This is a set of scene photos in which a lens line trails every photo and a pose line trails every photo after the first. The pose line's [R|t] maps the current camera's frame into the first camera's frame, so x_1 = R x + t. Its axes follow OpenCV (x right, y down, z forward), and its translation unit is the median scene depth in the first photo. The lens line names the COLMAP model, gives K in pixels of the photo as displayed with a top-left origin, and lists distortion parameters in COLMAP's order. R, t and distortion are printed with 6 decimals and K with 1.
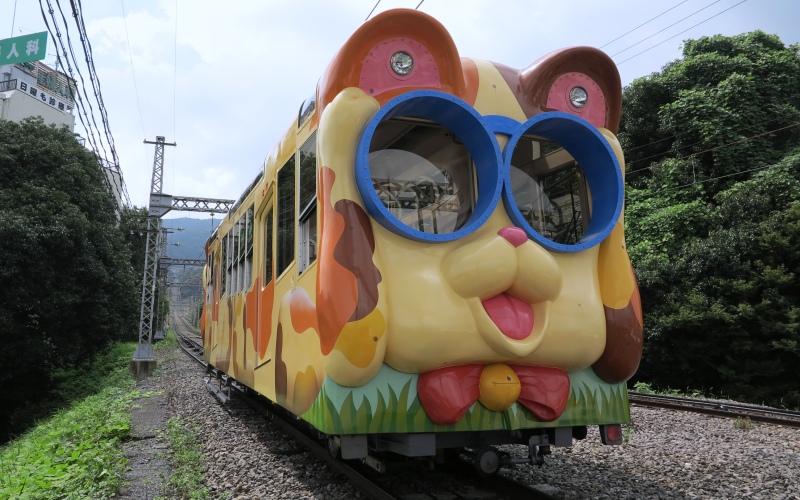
lens RADIAL K [[697.4, 0, 400.0], [0, 697.4, 250.0], [0, 0, 1]] dist [0.001378, -0.010473]
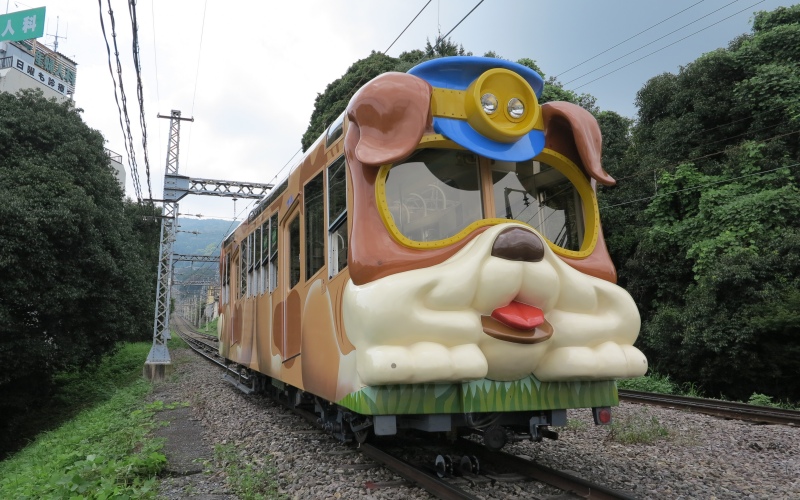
lens RADIAL K [[688.8, 0, 399.8], [0, 688.8, 272.6], [0, 0, 1]] dist [-0.014177, 0.006249]
pose [[0.999943, 0.006283, 0.008672, -0.066607], [-0.006530, 0.999566, 0.028726, 0.015383], [-0.008487, -0.028781, 0.999550, 0.122869]]
